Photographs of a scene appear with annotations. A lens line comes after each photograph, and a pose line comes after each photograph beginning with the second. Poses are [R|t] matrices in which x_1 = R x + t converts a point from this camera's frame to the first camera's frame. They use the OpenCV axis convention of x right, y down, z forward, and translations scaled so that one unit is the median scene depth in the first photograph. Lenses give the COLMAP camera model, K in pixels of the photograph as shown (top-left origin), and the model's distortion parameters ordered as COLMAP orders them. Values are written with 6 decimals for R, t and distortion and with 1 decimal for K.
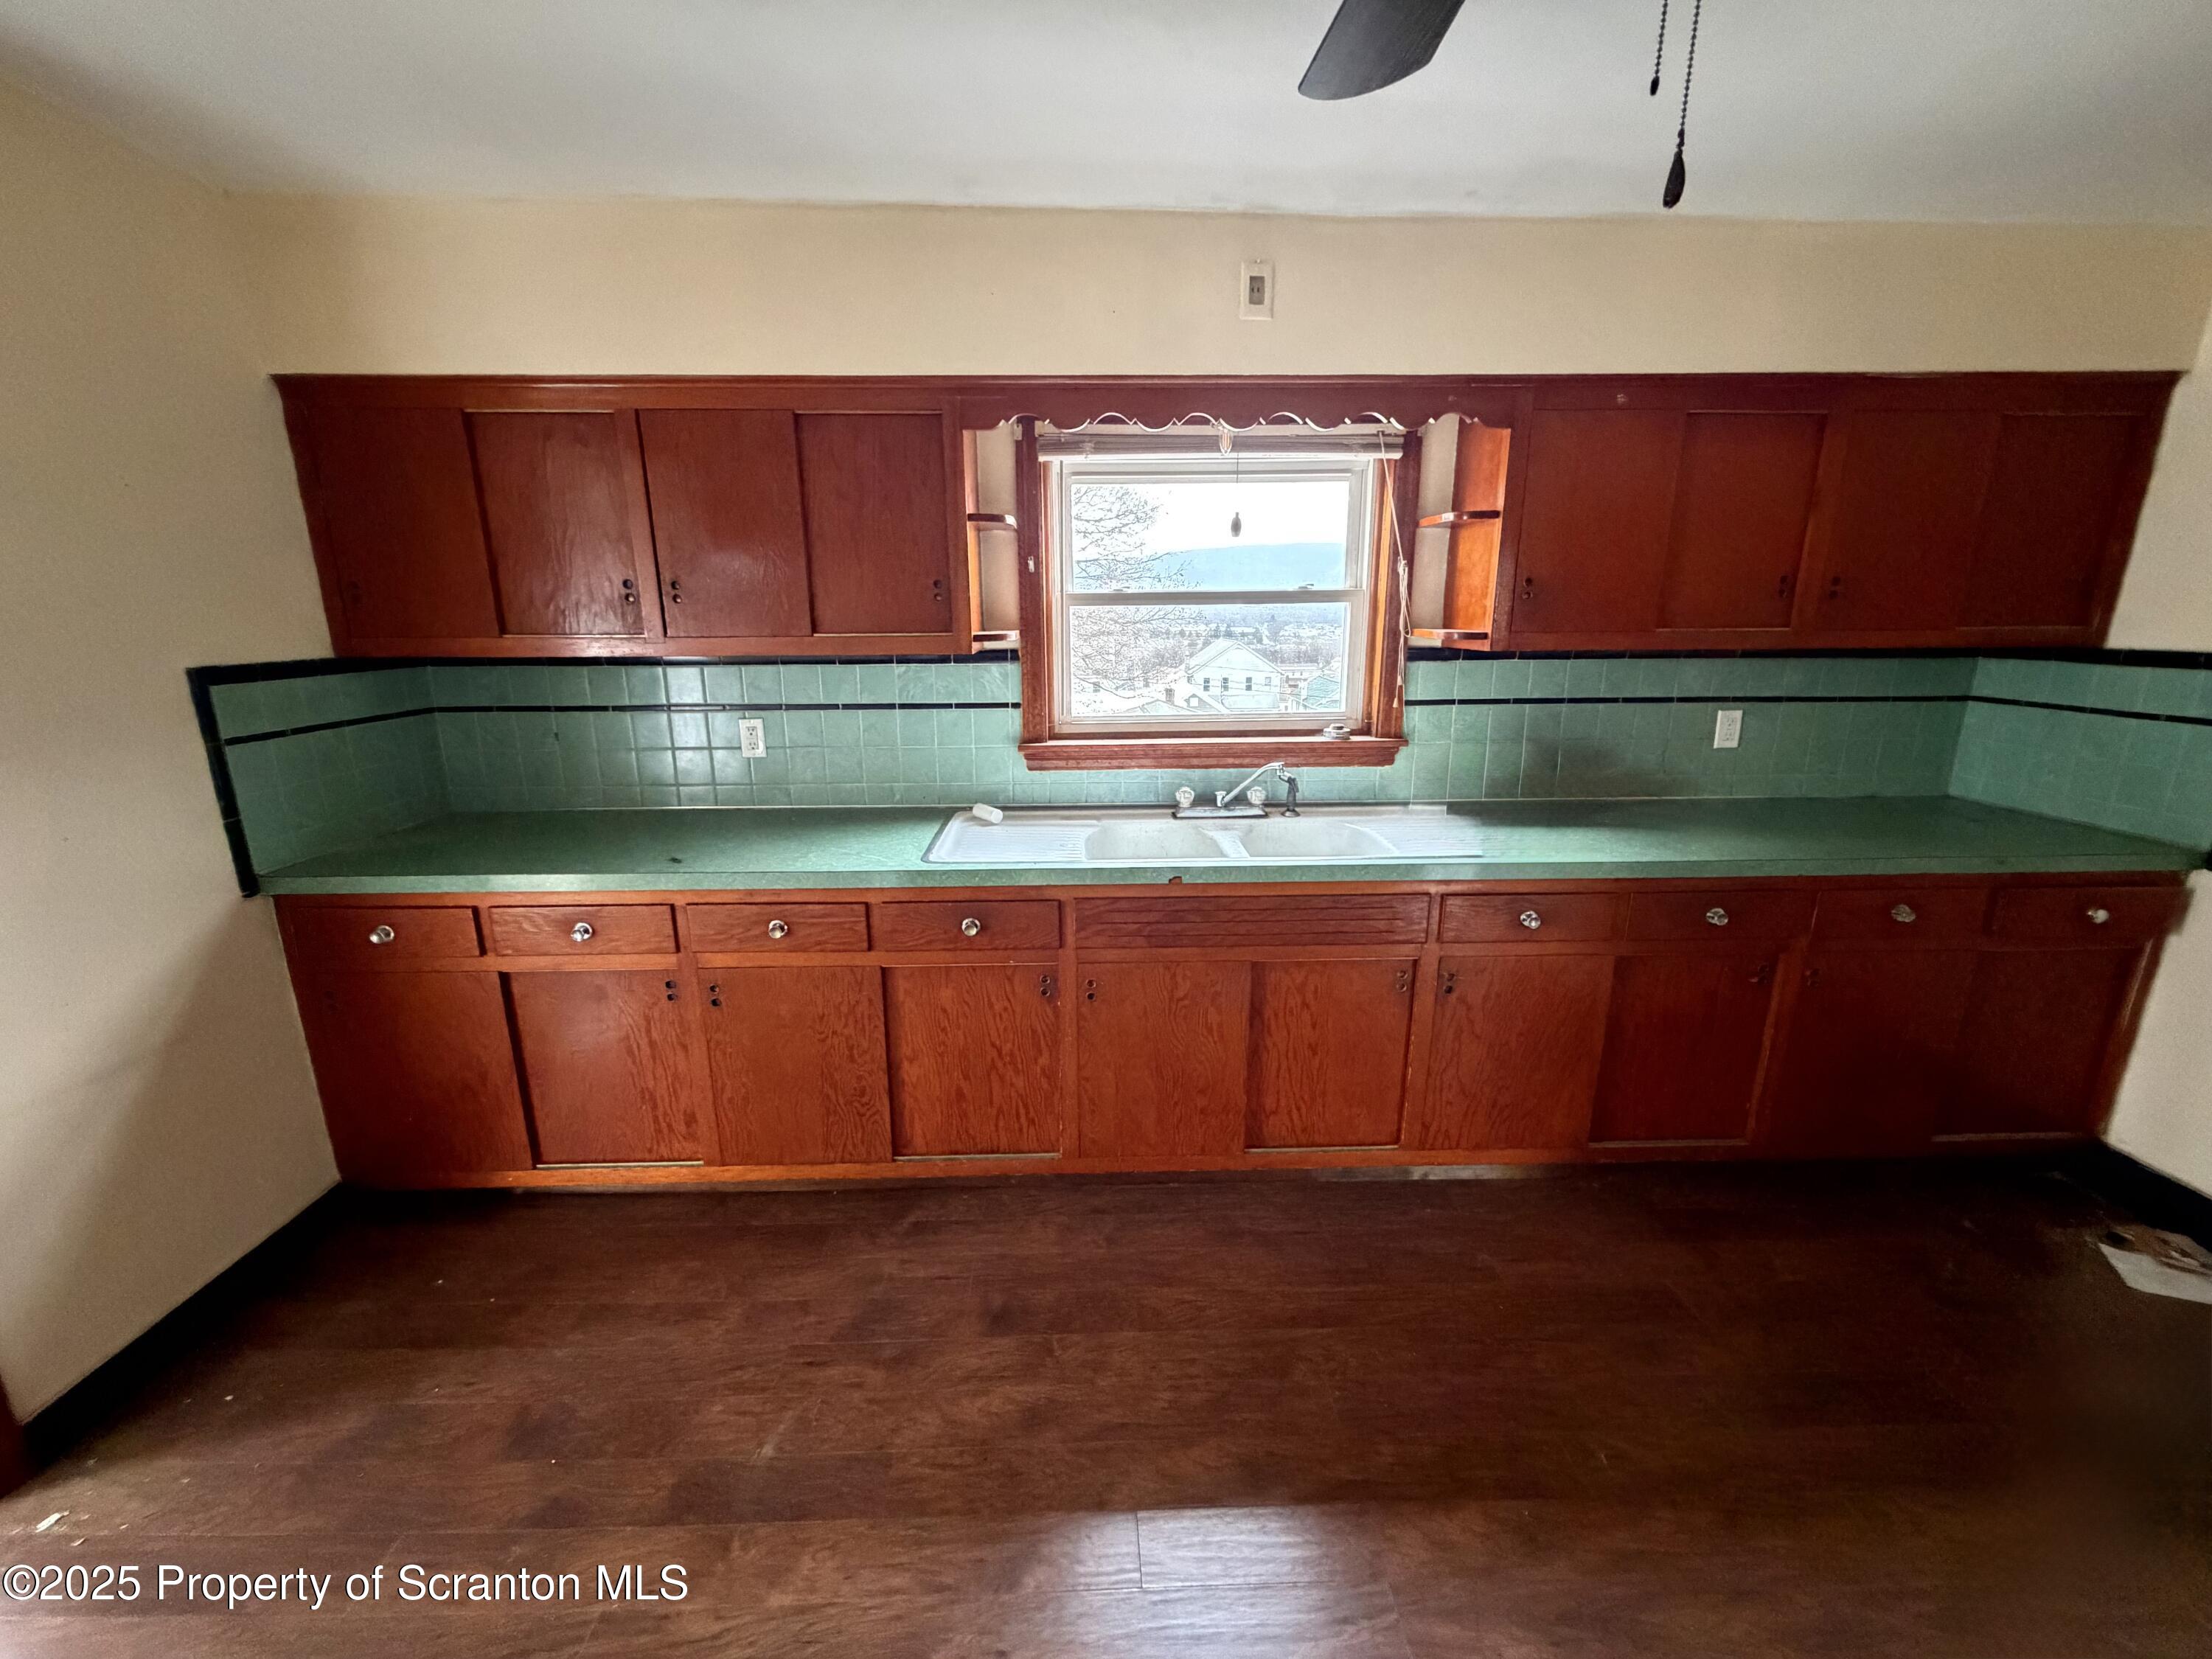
lens RADIAL K [[880.7, 0, 1099.3], [0, 880.7, 828.7], [0, 0, 1]] dist [0.001095, 0.000284]
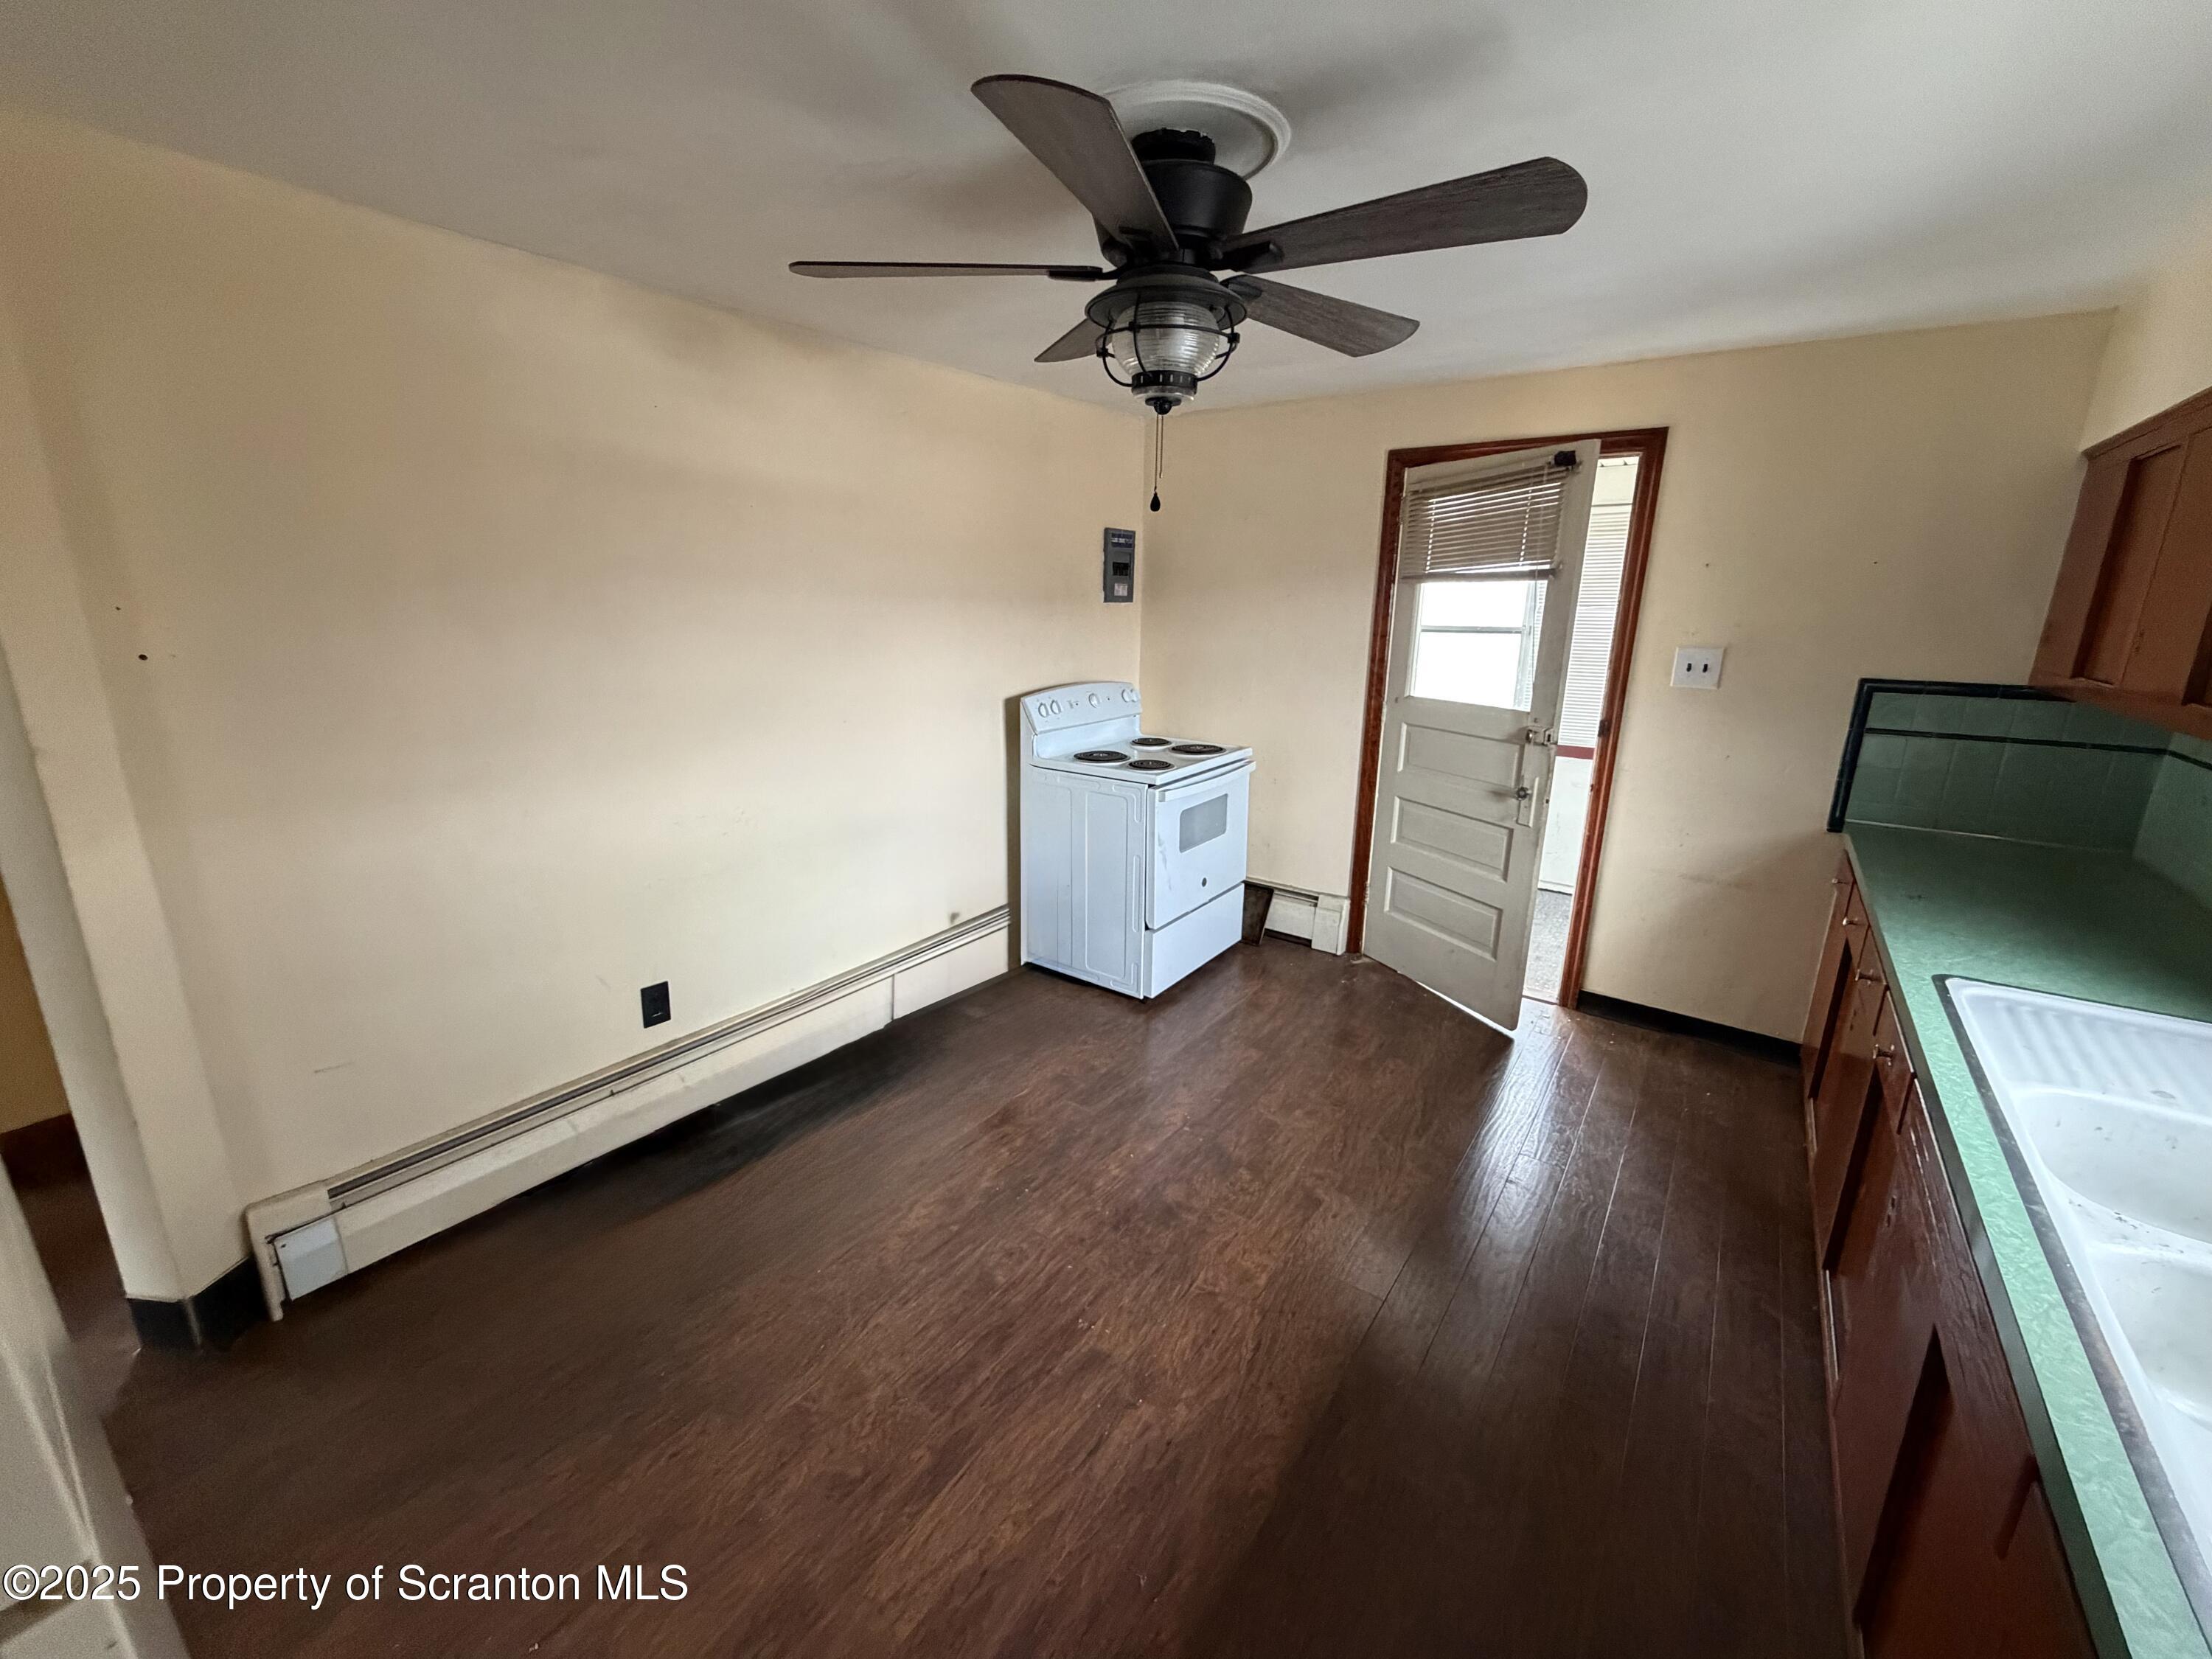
lens RADIAL K [[891.4, 0, 1096.1], [0, 891.4, 833.3], [0, 0, 1]] dist [0.000773, 0.000182]
pose [[-0.617824, 0.195272, -0.761683, 0.813571], [-0.199963, 0.897810, 0.392367, -0.224692], [0.760466, 0.394722, -0.515642, 0.713539]]
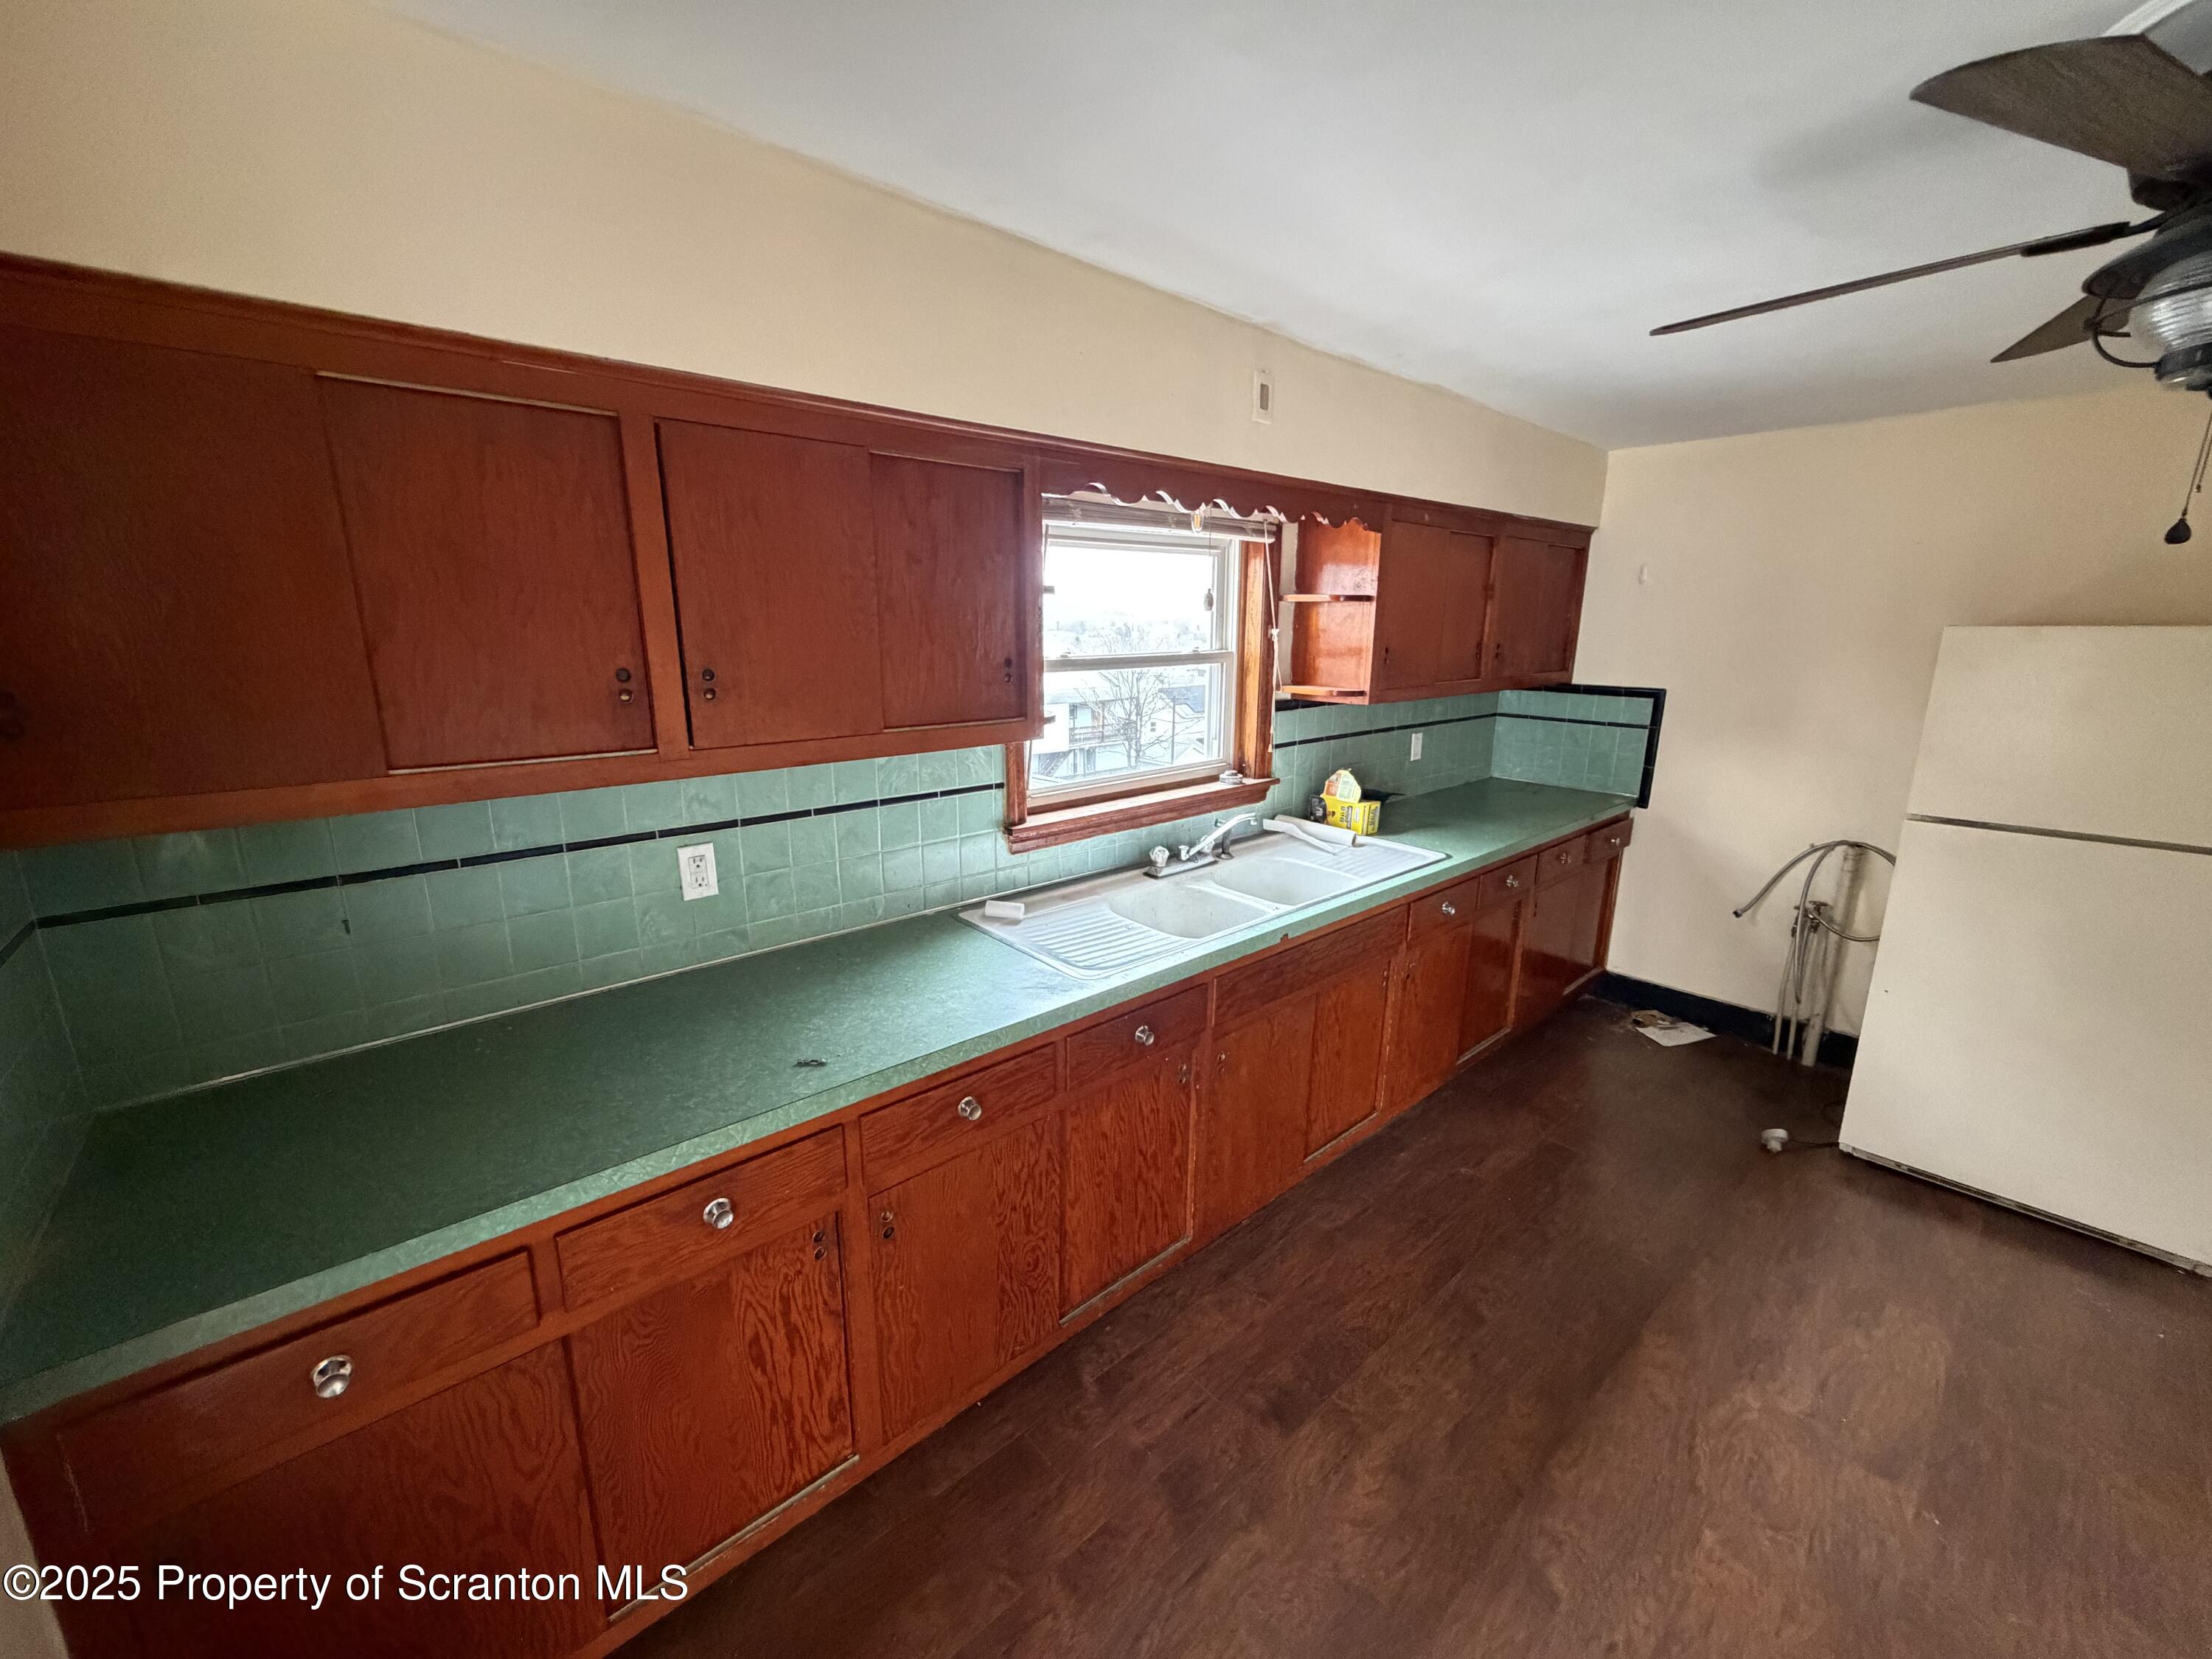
lens RADIAL K [[880.7, 0, 1099.3], [0, 880.7, 828.7], [0, 0, 1]] dist [0.001095, 0.000284]
pose [[0.769402, -0.139853, 0.623267, -0.661231], [0.145956, 0.988416, 0.041610, -0.134948], [-0.621866, 0.058954, 0.780902, 0.264255]]
